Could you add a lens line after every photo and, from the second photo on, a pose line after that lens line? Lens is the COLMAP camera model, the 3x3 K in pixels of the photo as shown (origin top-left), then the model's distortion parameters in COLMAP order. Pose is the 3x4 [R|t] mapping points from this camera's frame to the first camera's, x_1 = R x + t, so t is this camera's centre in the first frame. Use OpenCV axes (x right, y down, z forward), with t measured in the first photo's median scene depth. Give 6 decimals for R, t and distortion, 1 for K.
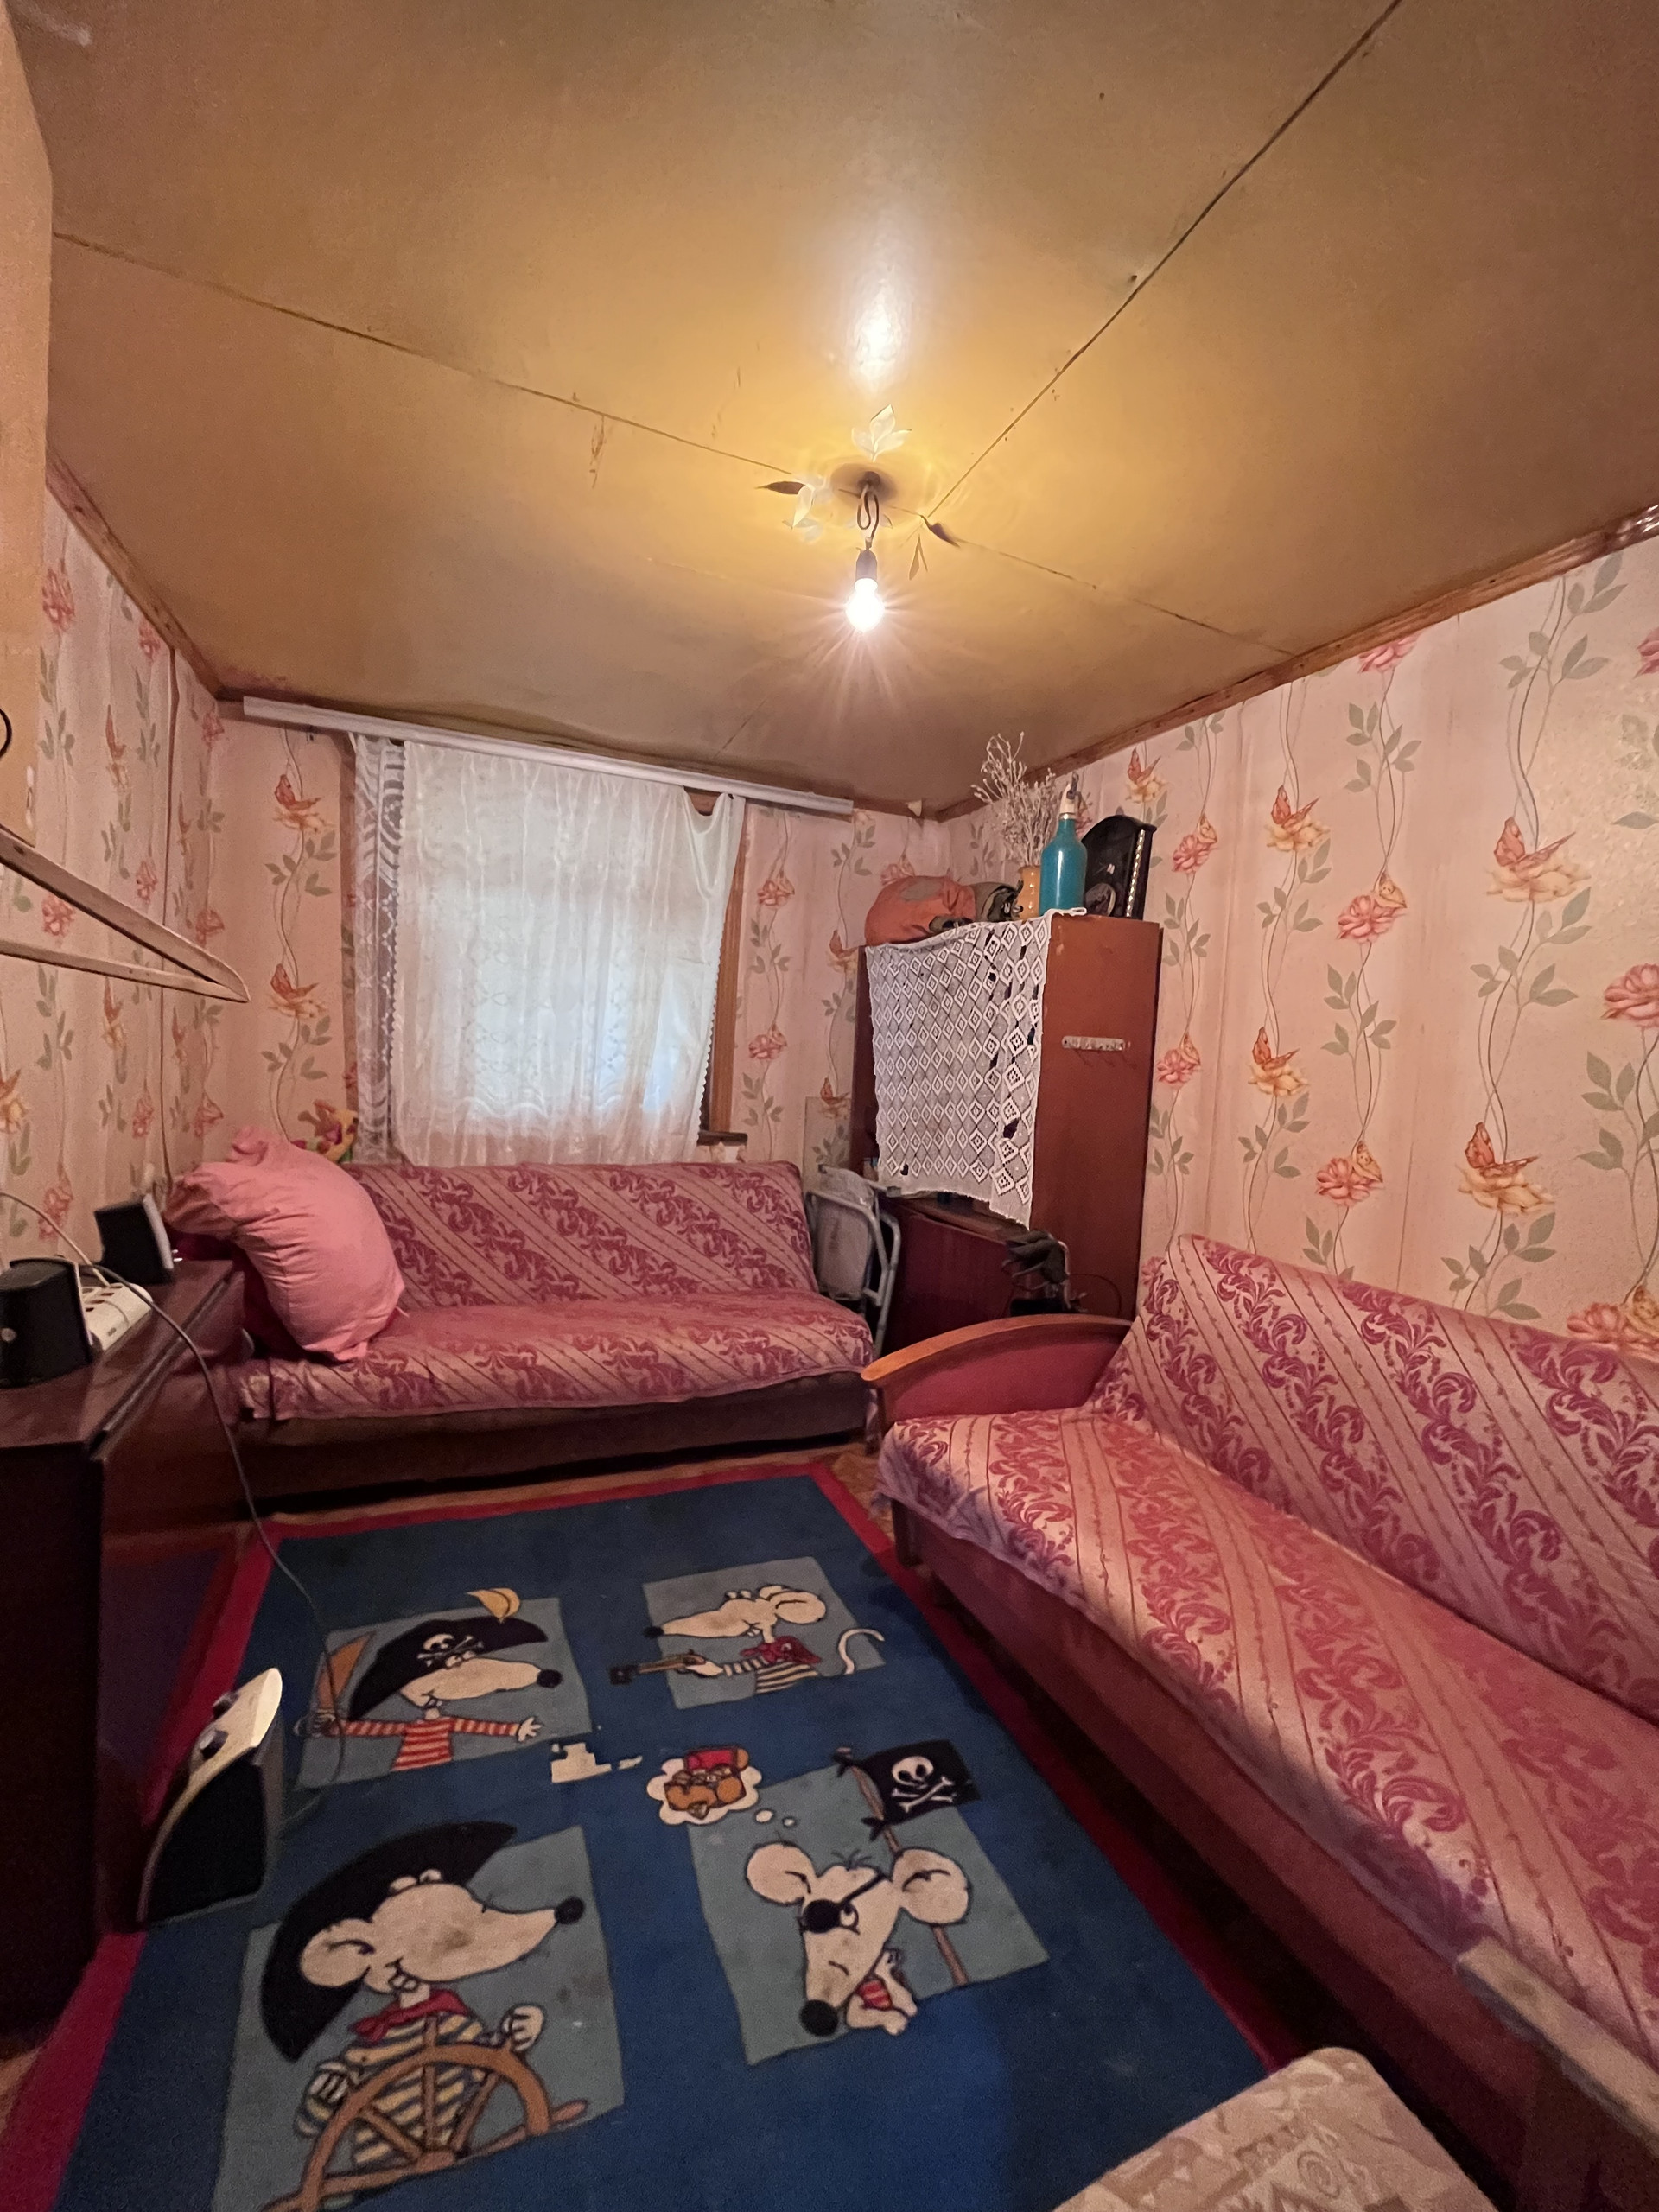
lens RADIAL K [[894.2, 0, 829.5], [0, 894.2, 1107.9], [0, 0, 1]] dist [-0.003616, 0.000166]
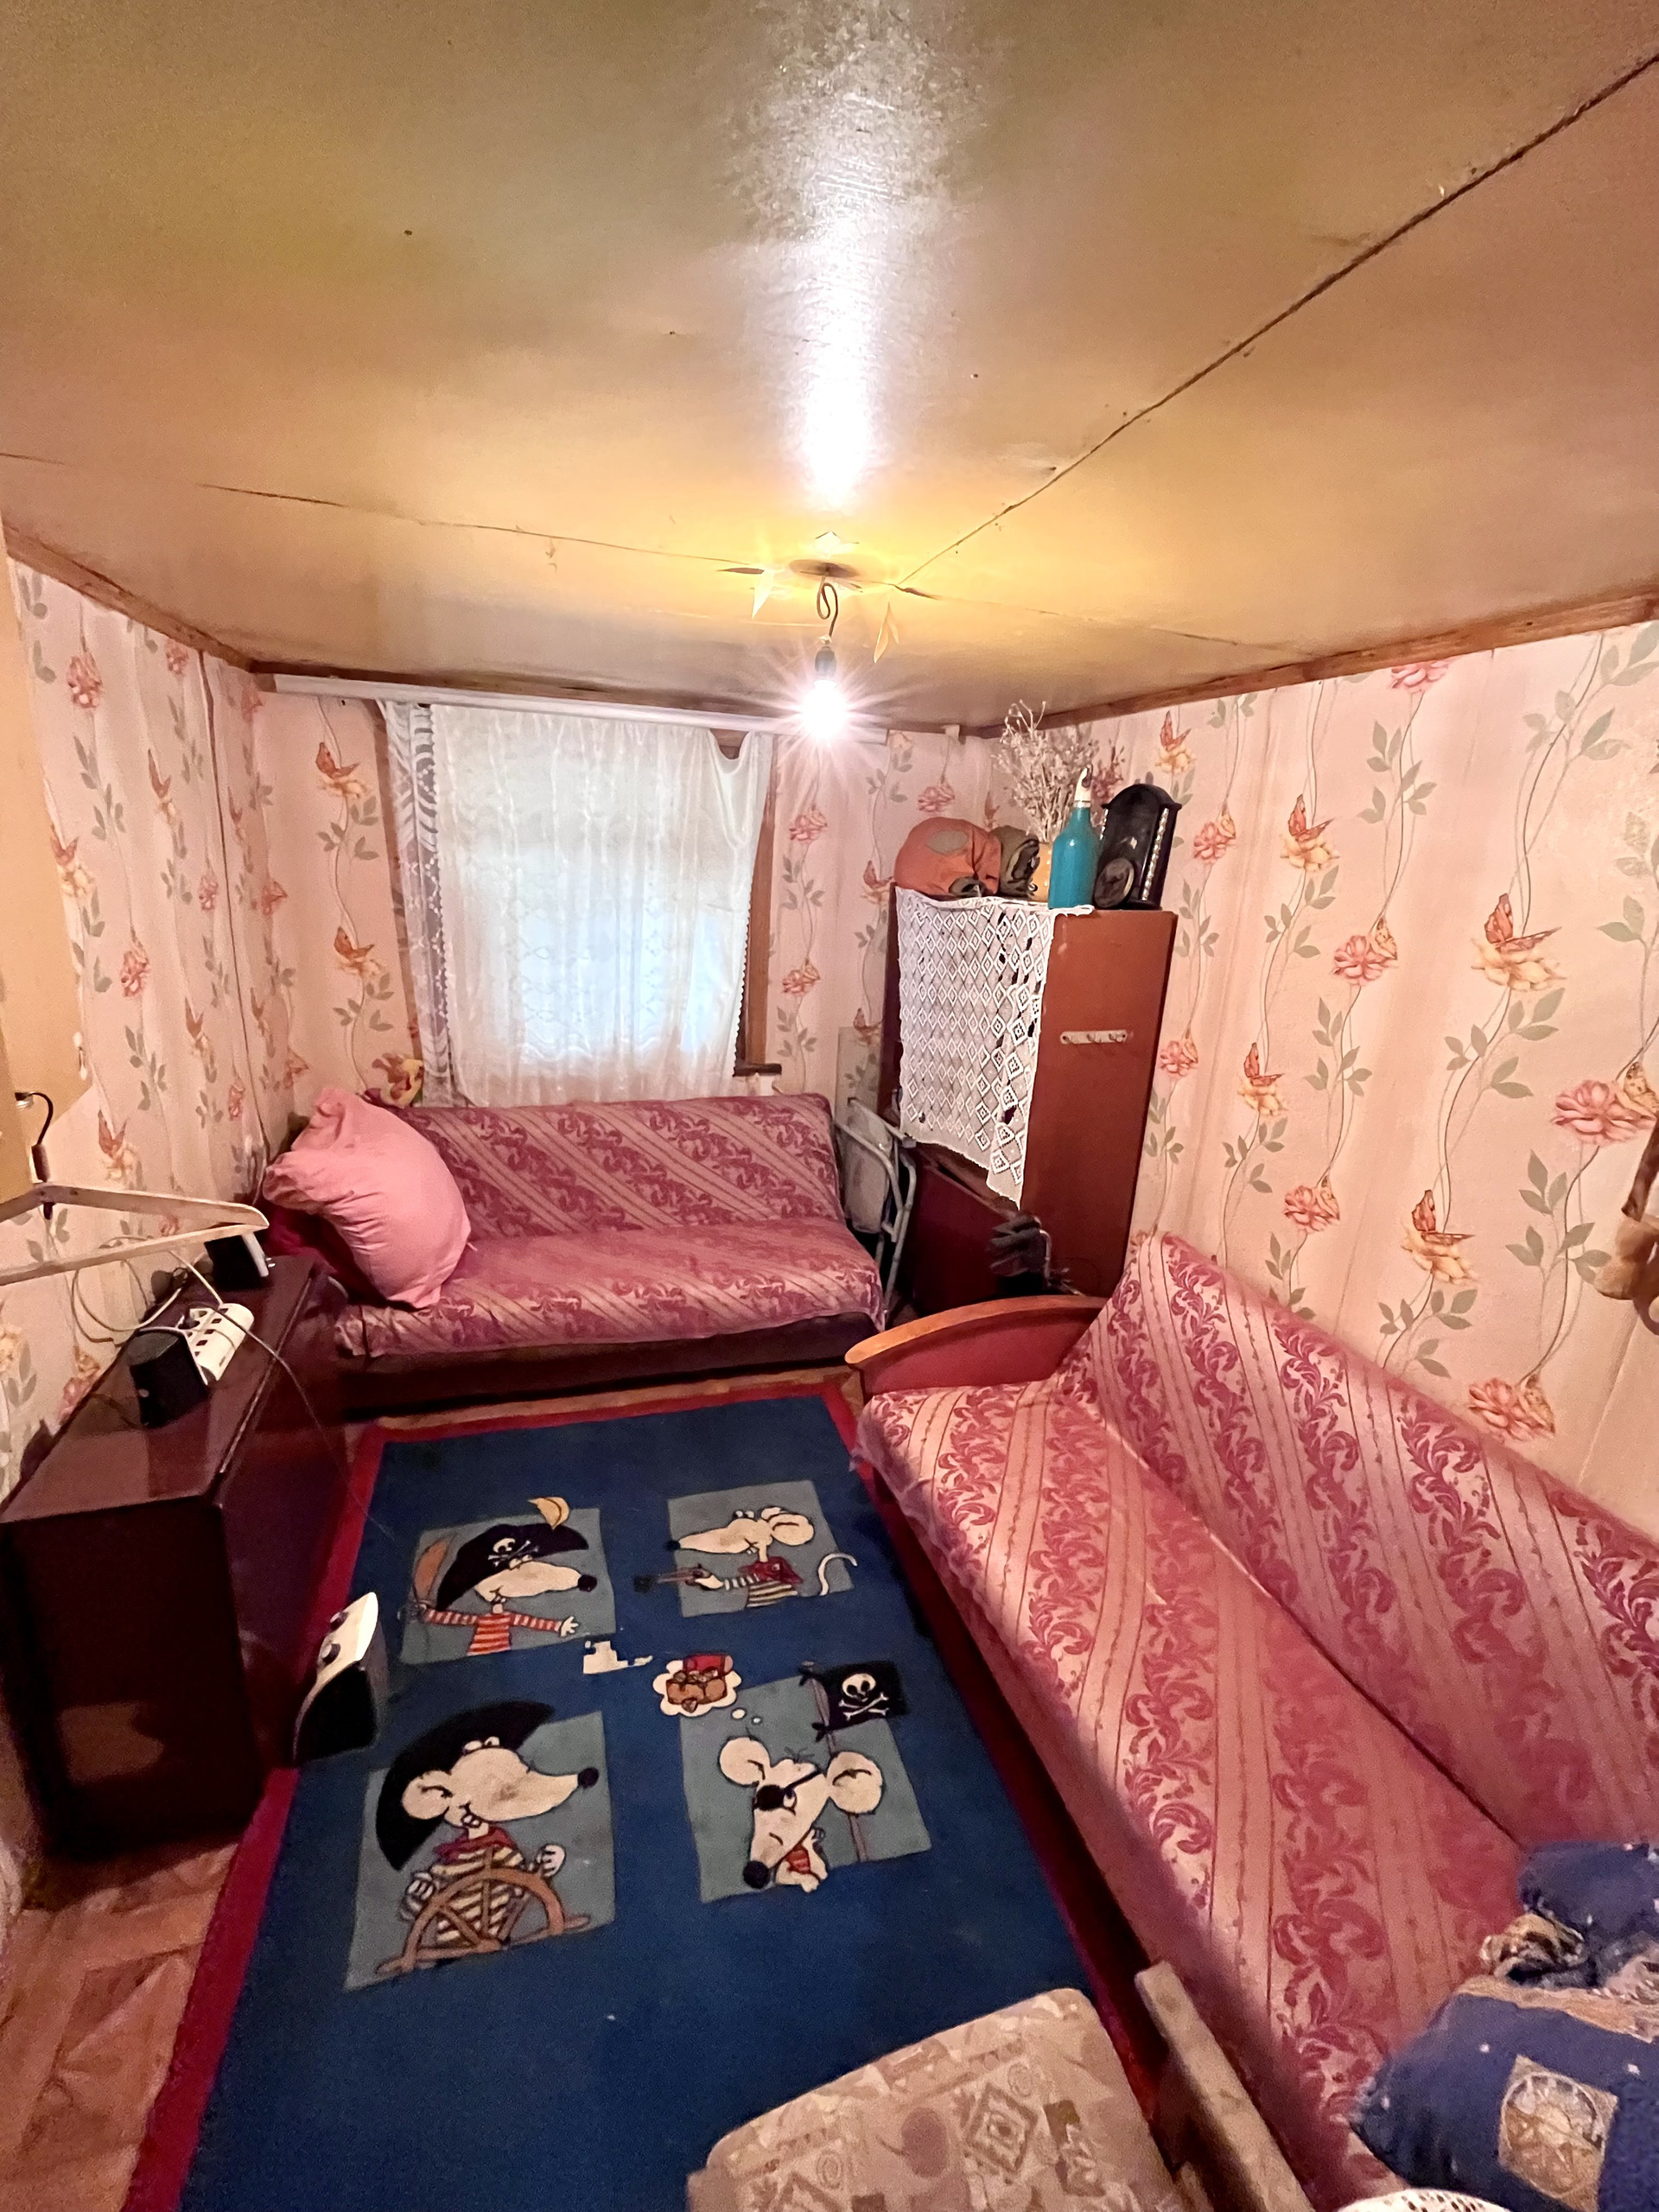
lens RADIAL K [[894.2, 0, 829.5], [0, 894.2, 1107.9], [0, 0, 1]] dist [-0.003616, 0.000166]
pose [[0.994797, 0.026539, -0.098361, 0.121496], [-0.004433, 0.975836, 0.218461, -0.266961], [0.101782, -0.216888, 0.970876, -0.050134]]
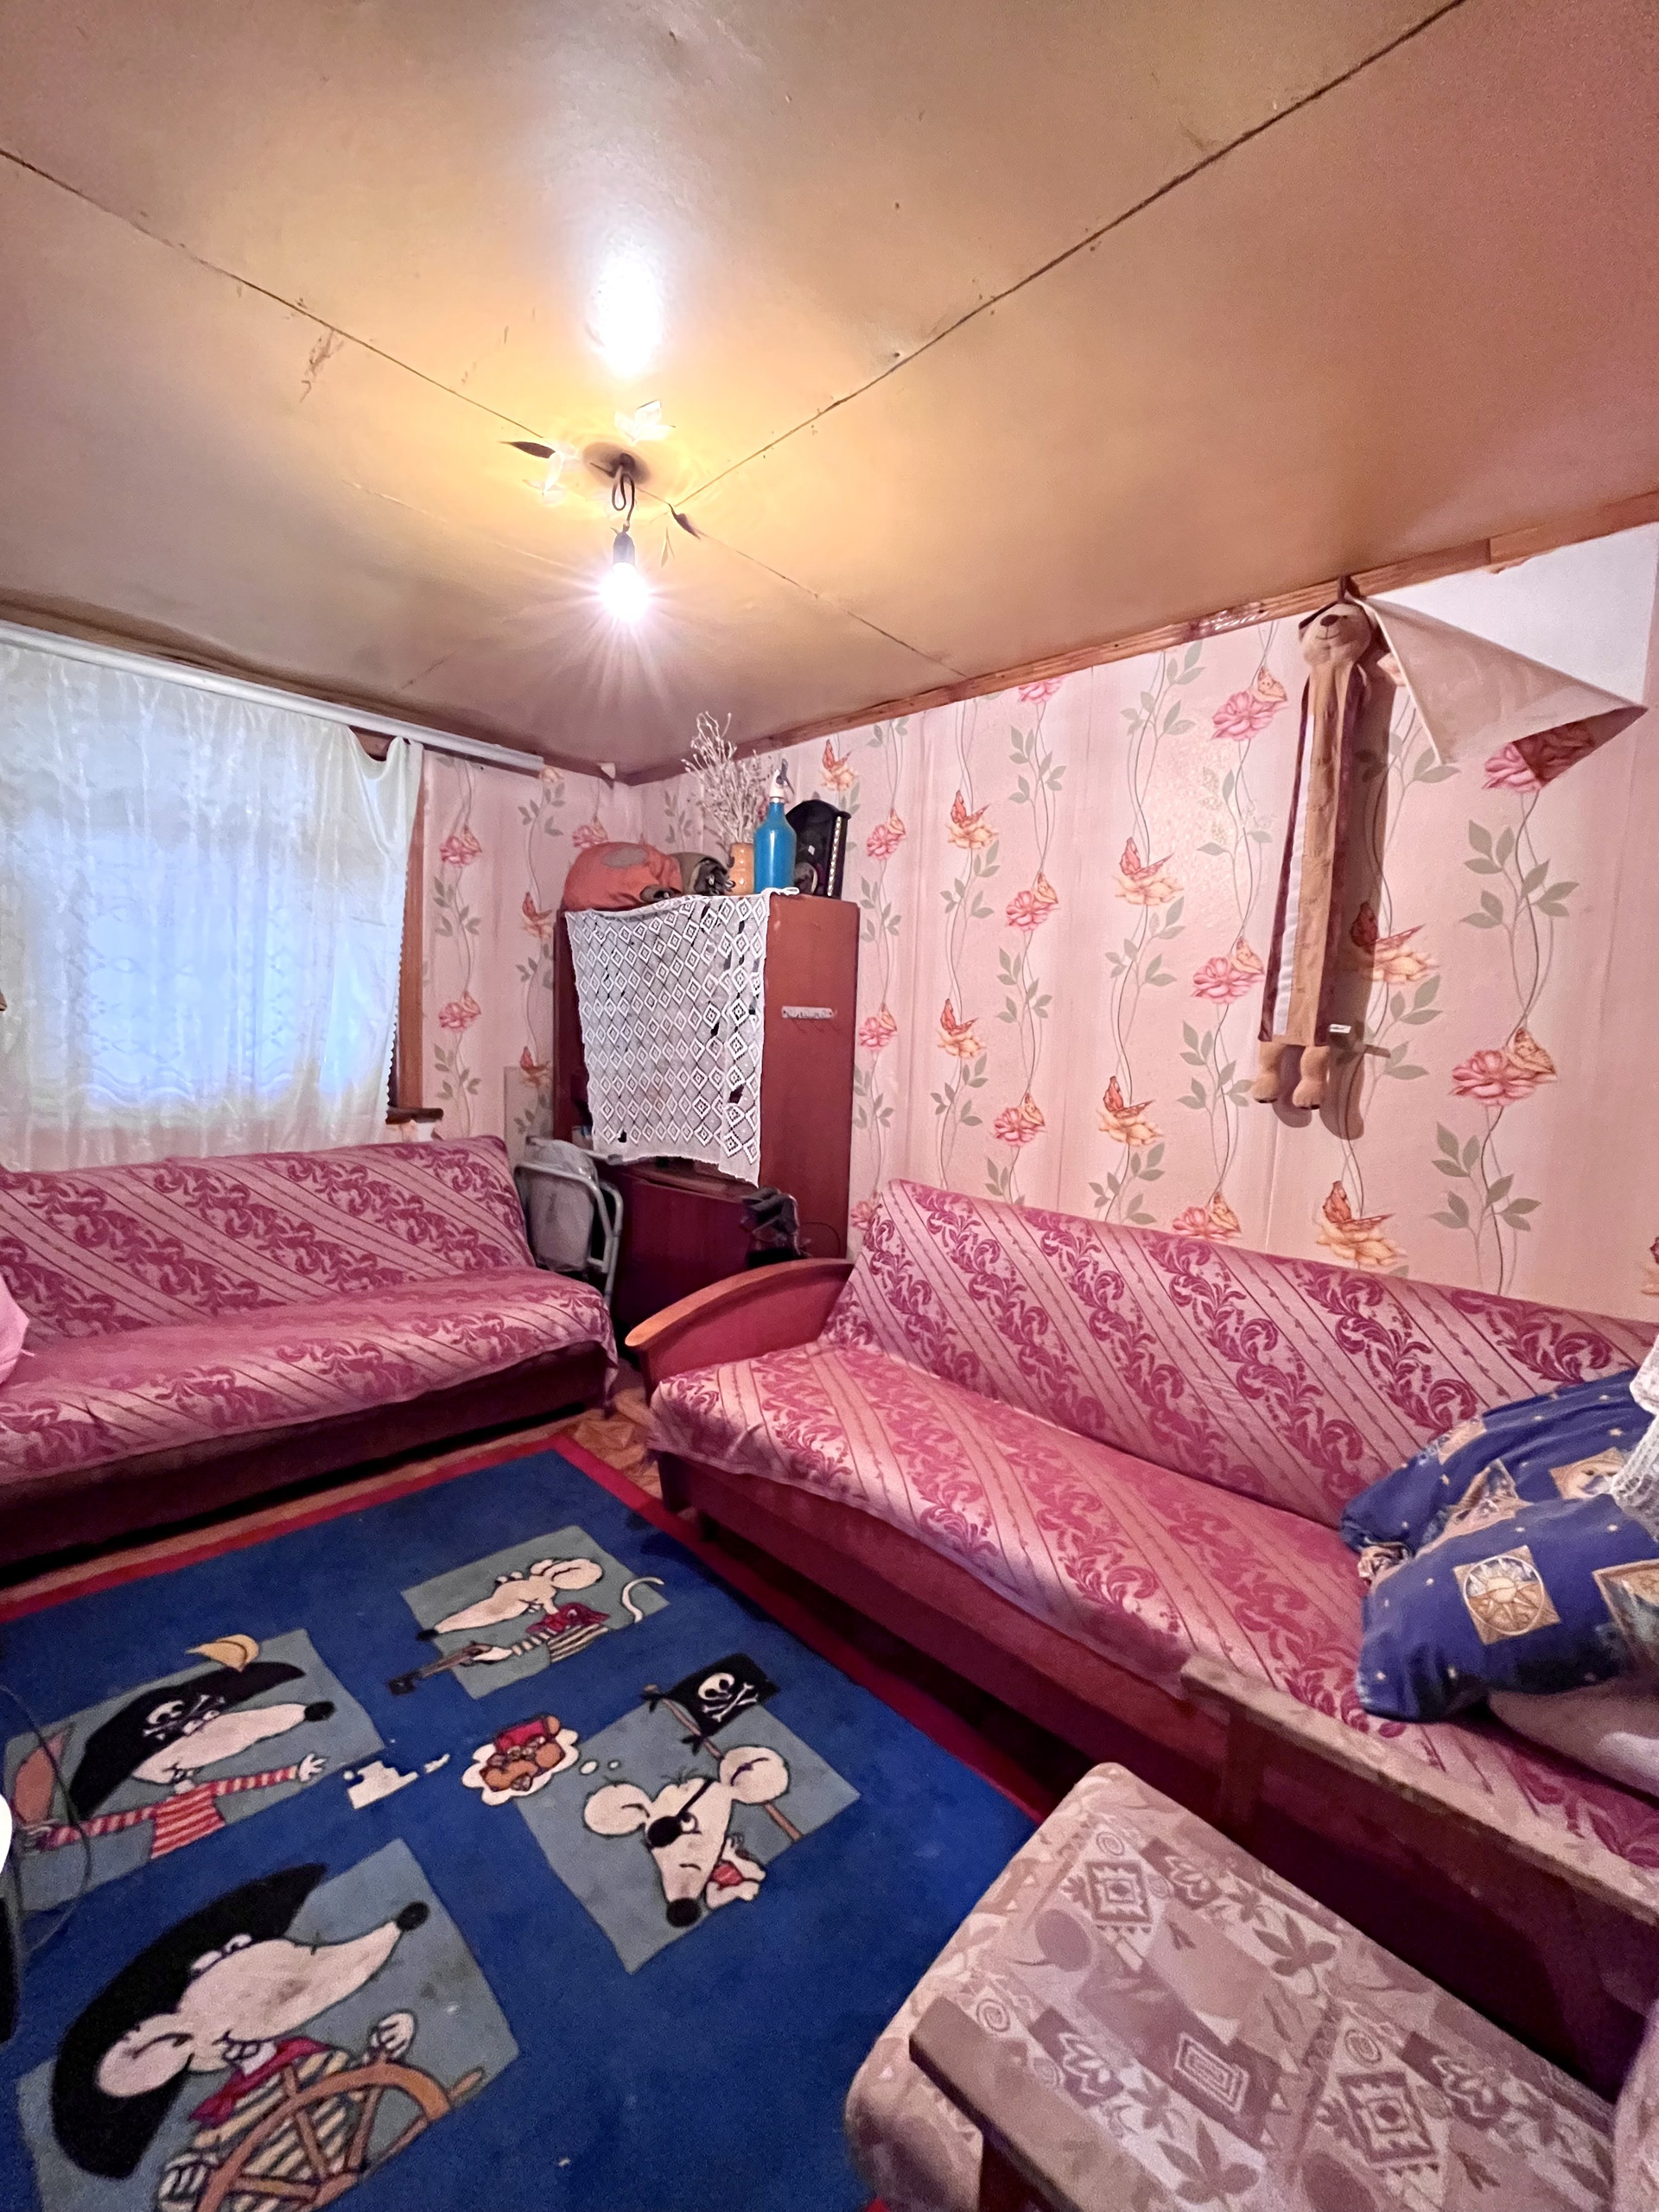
lens RADIAL K [[894.2, 0, 829.5], [0, 894.2, 1107.9], [0, 0, 1]] dist [-0.003616, 0.000166]
pose [[0.924692, -0.052423, 0.377090, -0.122063], [0.032832, 0.997765, 0.058200, -0.023369], [-0.379298, -0.041436, 0.924346, -0.033274]]
